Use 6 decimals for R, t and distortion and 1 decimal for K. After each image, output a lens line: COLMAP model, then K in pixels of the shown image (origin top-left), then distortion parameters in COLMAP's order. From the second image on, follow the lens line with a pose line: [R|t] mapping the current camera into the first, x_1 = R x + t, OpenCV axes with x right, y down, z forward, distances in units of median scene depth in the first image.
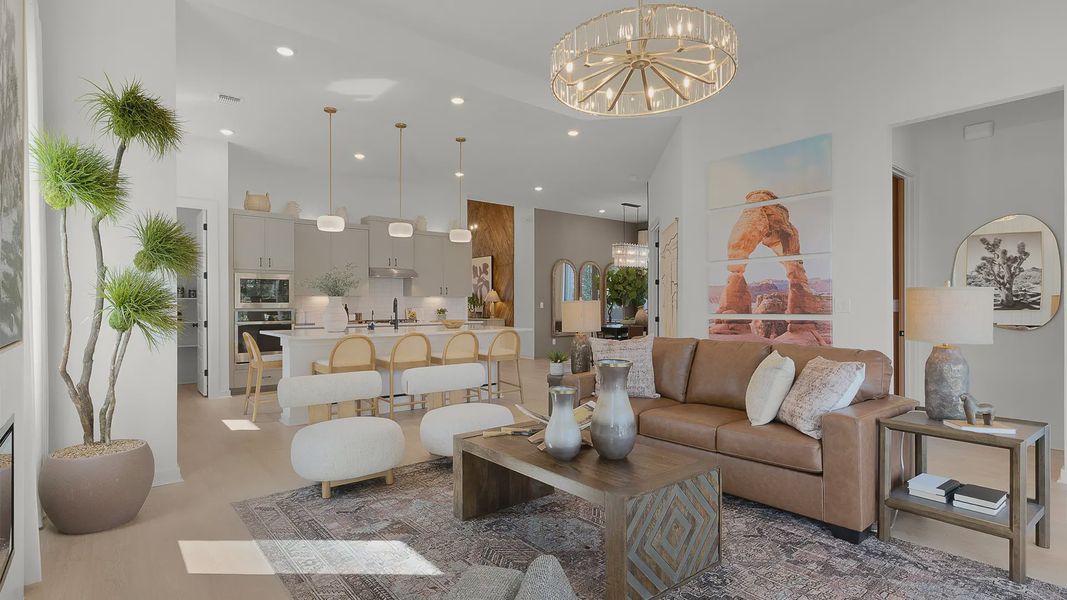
lens RADIAL K [[517.8, 0, 533.4], [0, 517.8, 305.4], [0, 0, 1]] dist [0.002198, 0.000237]
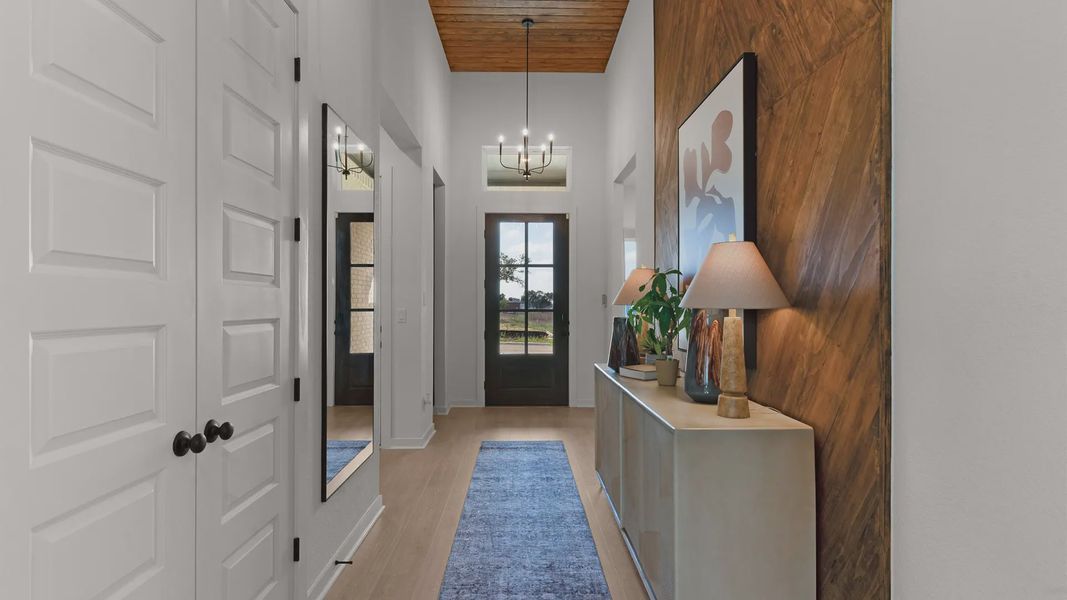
lens RADIAL K [[517.8, 0, 533.7], [0, 517.8, 300.2], [0, 0, 1]] dist [0.002198, 0.000237]
pose [[0.775455, 0.003766, -0.631391, -0.023584], [-0.003208, 0.999993, 0.002024, -0.010578], [0.631395, 0.000456, 0.775462, 0.824154]]
